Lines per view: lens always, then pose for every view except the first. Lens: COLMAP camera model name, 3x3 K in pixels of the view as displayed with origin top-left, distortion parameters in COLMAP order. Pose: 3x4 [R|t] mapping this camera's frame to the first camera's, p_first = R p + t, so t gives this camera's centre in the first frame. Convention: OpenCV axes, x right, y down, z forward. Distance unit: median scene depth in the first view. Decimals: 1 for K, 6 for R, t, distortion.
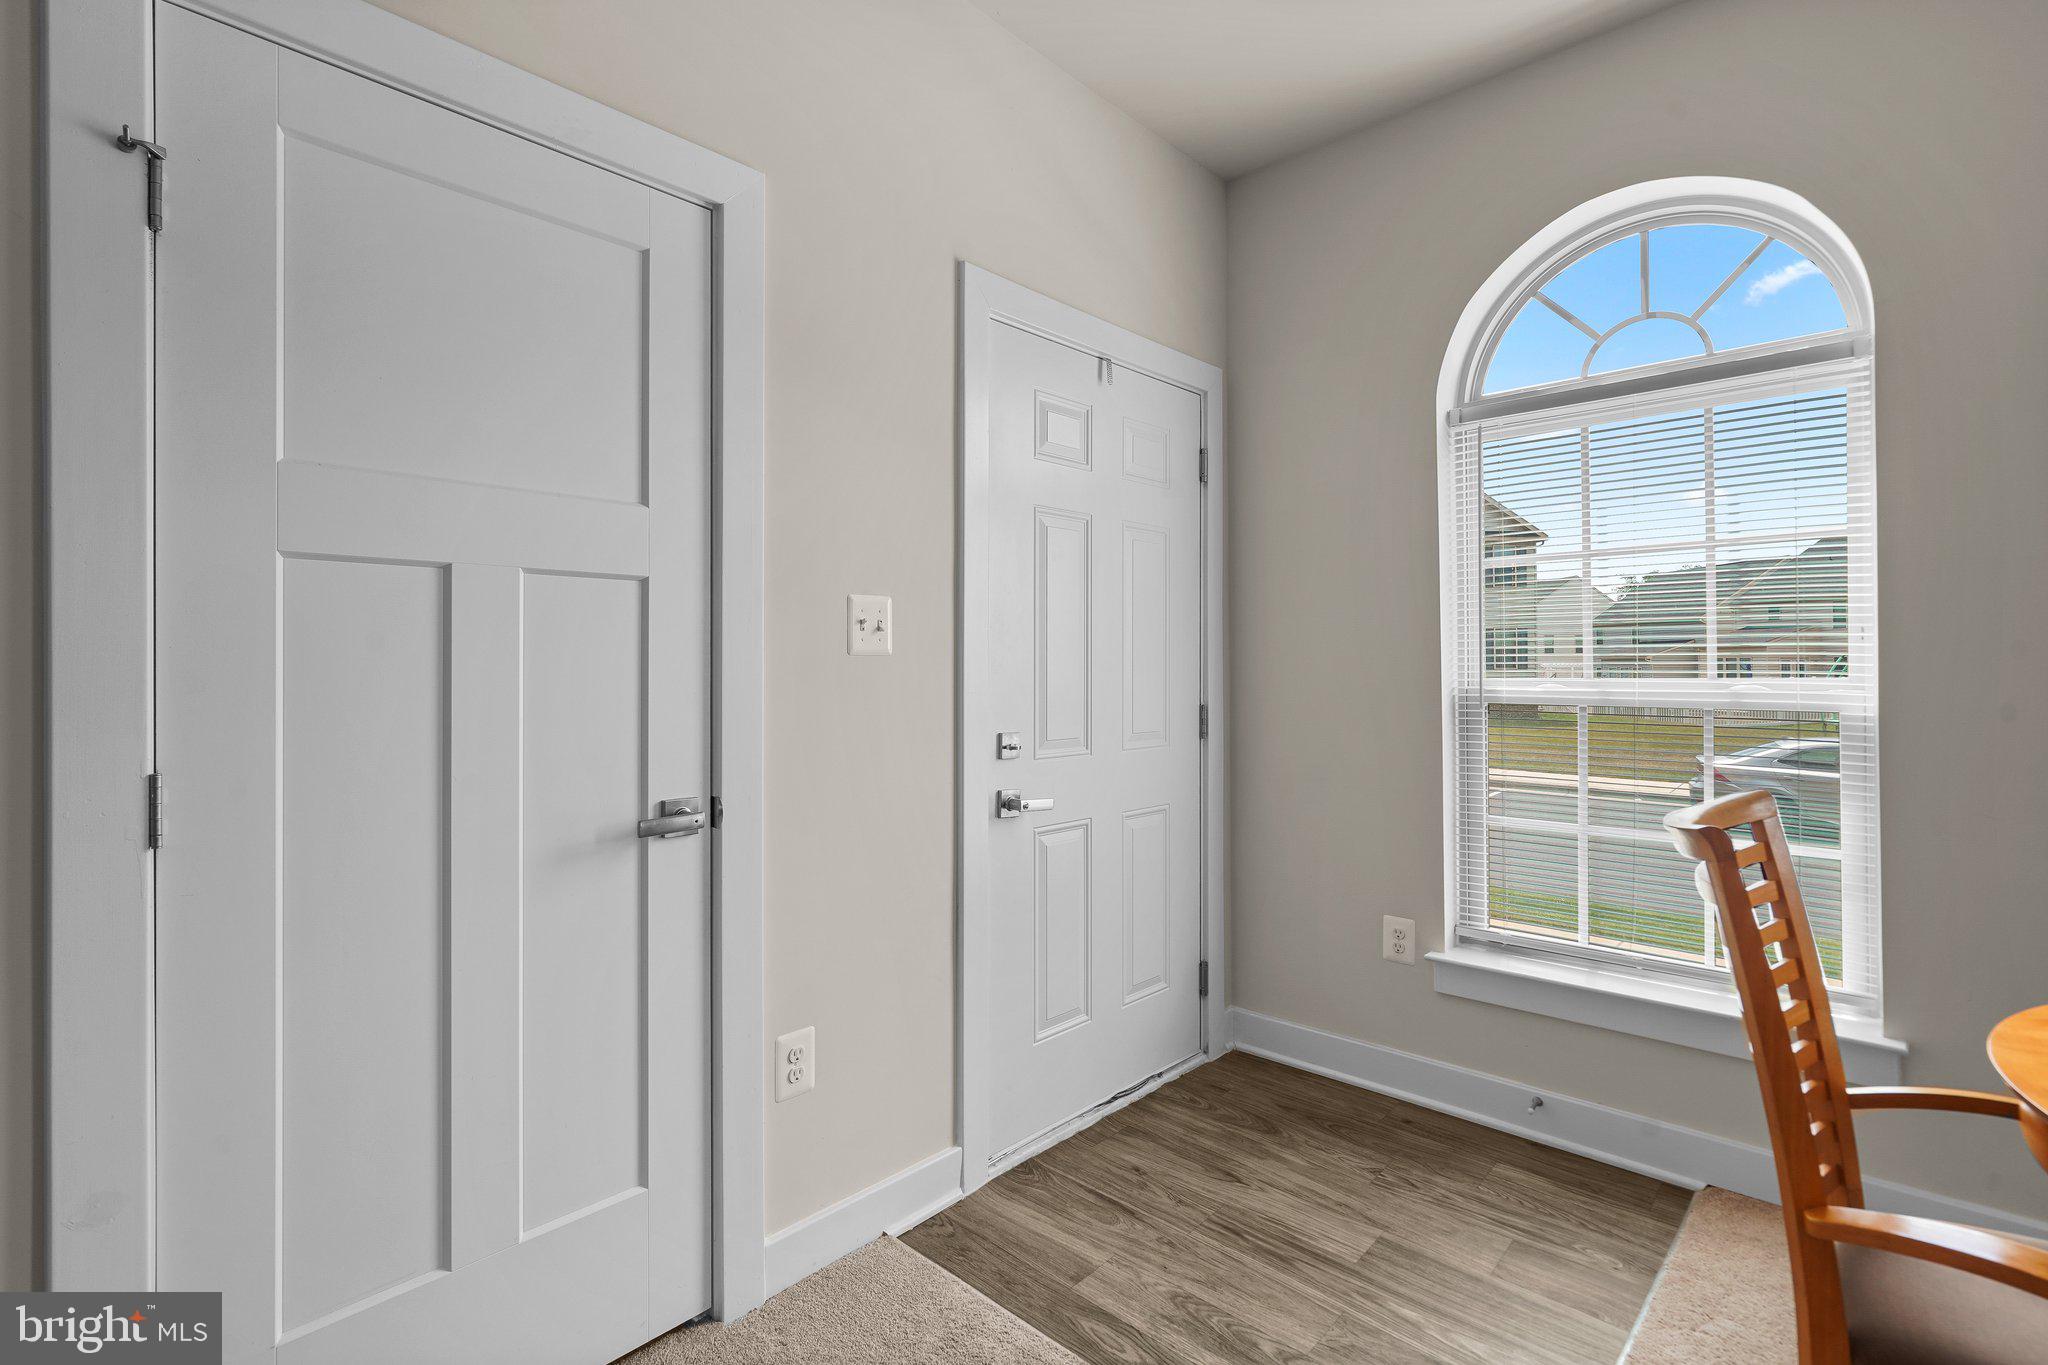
lens RADIAL K [[950.4, 0, 1020.9], [0, 950.4, 662.7], [0, 0, 1]] dist [-0.001368, 0.000182]
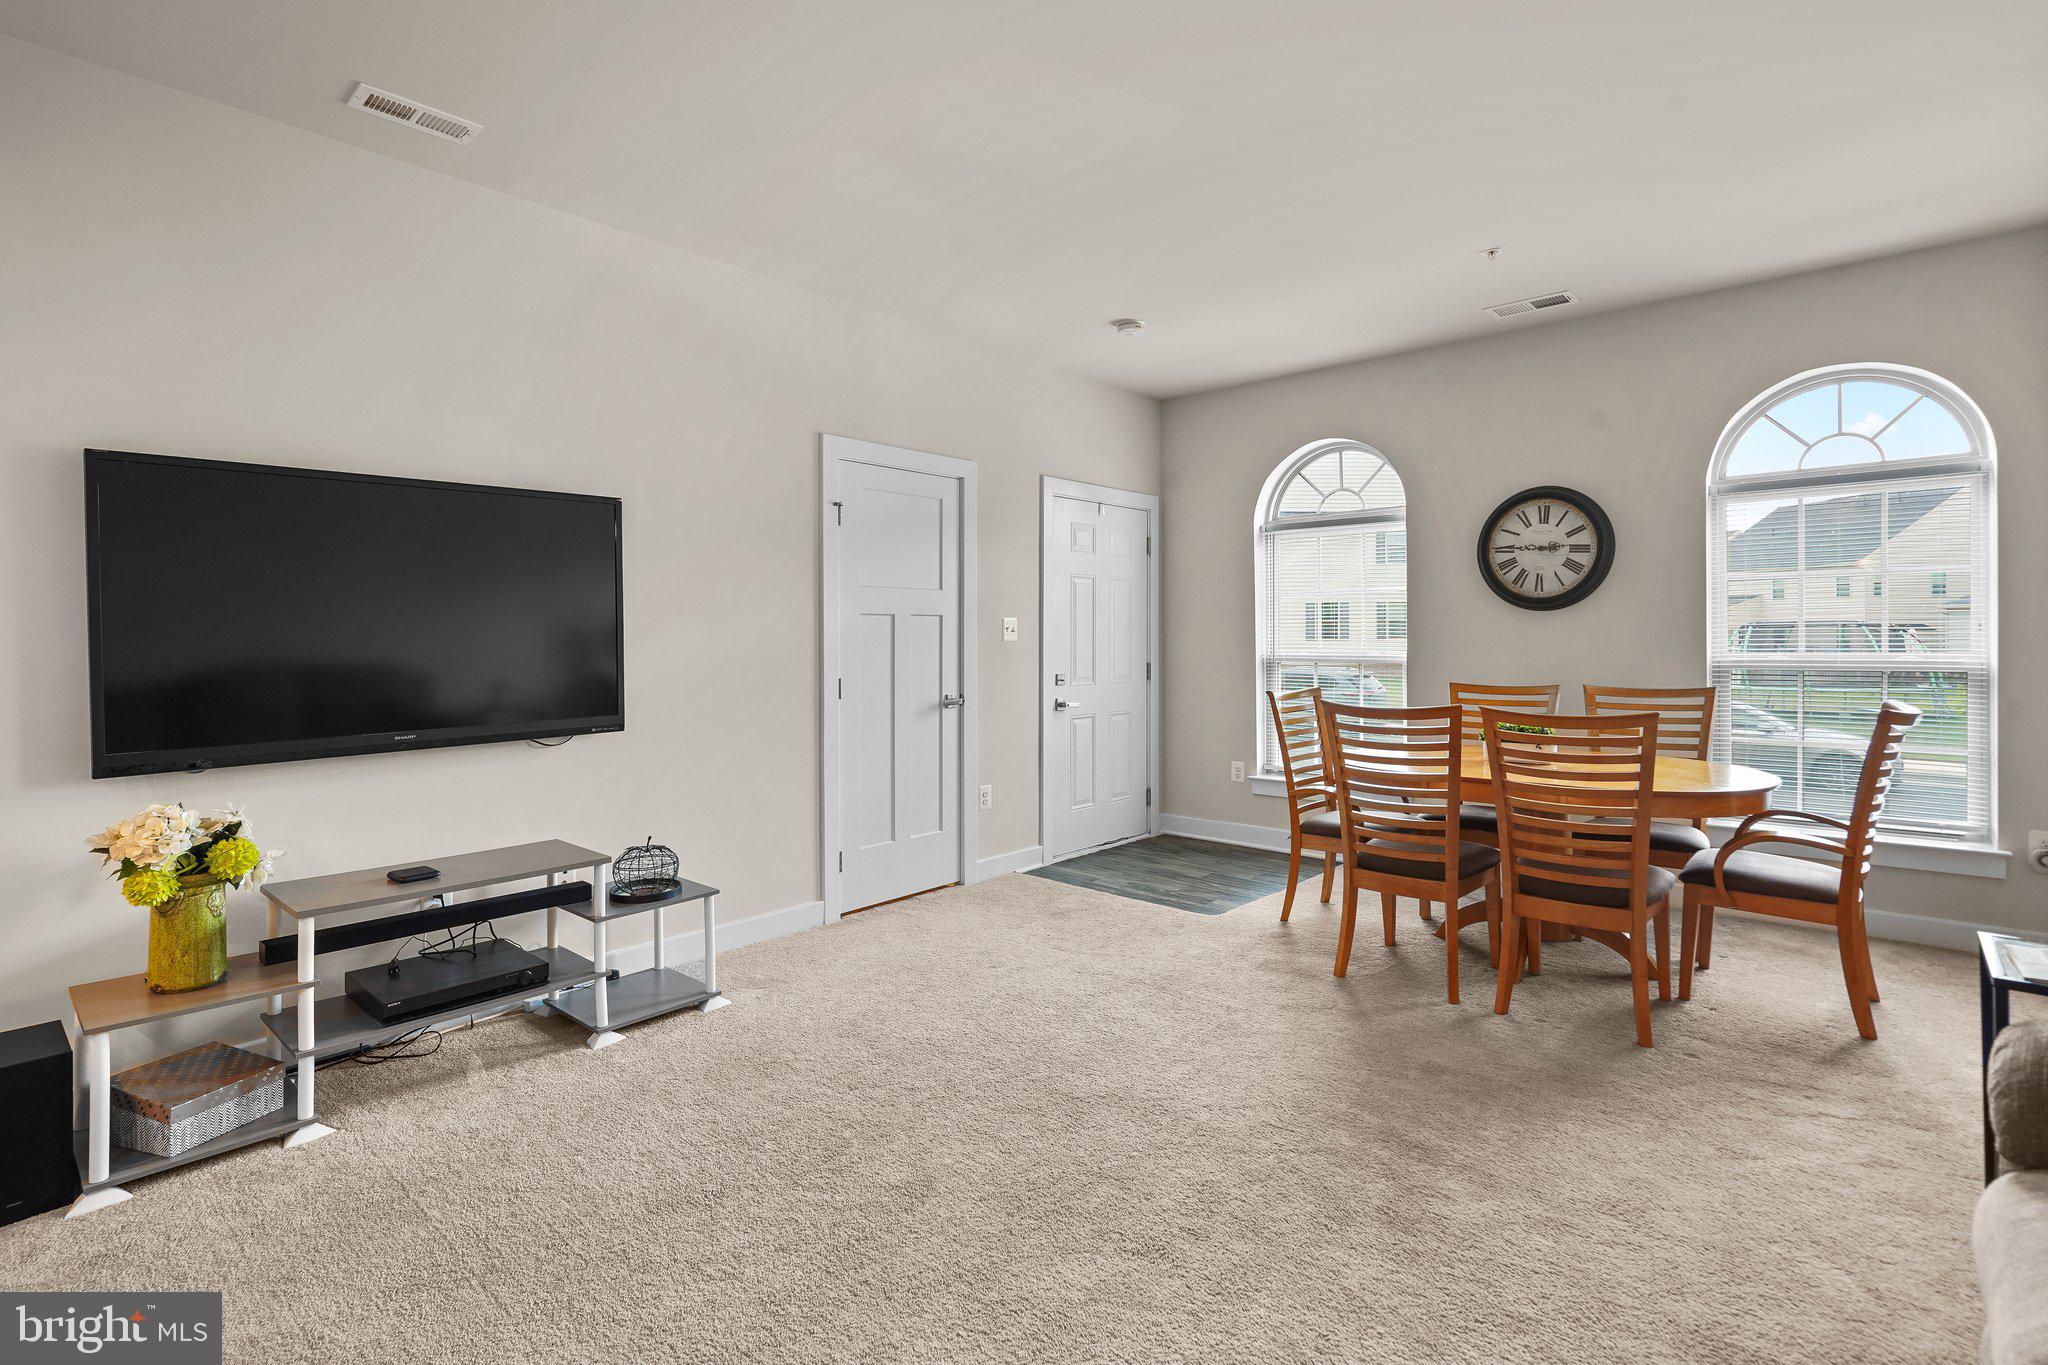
lens RADIAL K [[961.7, 0, 1023.2], [0, 961.7, 643.5], [0, 0, 1]] dist [0.000901, 0.000513]
pose [[0.999792, -0.001516, 0.020338, -0.146264], [0.001264, 0.999923, 0.012365, -0.028841], [-0.020355, -0.012336, 0.999717, -1.297484]]
